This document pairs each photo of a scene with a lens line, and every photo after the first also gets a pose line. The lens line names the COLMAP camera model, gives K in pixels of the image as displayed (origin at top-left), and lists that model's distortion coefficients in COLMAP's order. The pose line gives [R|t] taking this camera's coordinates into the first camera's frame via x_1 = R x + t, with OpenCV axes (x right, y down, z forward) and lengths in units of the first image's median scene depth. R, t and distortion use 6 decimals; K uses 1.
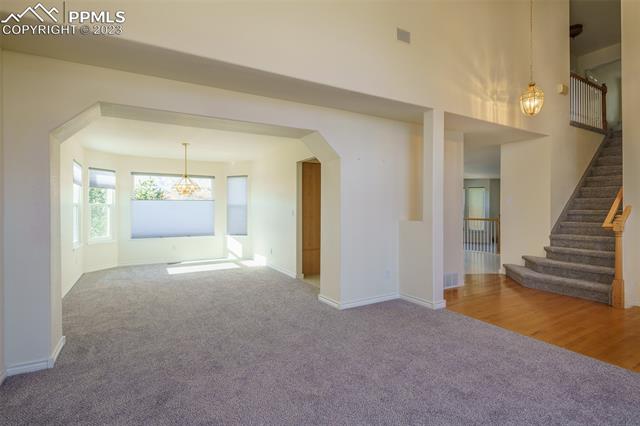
lens RADIAL K [[313.1, 0, 319.6], [0, 313.1, 210.7], [0, 0, 1]] dist [-0.011755, 0.000137]
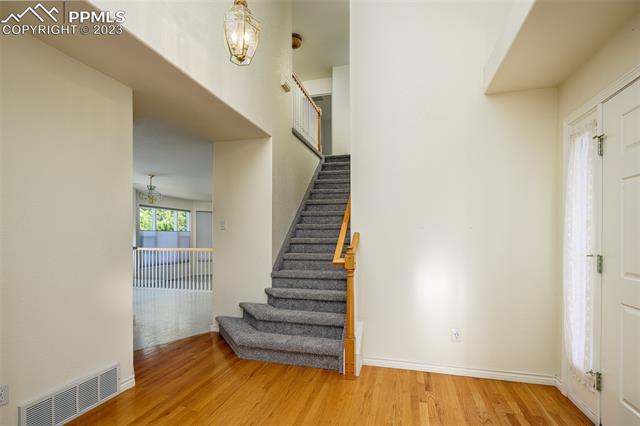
lens RADIAL K [[313.1, 0, 321.0], [0, 313.1, 237.9], [0, 0, 1]] dist [-0.011755, 0.000137]
pose [[0.709003, -0.000676, 0.705205, 0.311623], [0.001493, 0.999999, -0.000543, -0.002644], [-0.705204, 0.001437, 0.709003, 0.405769]]
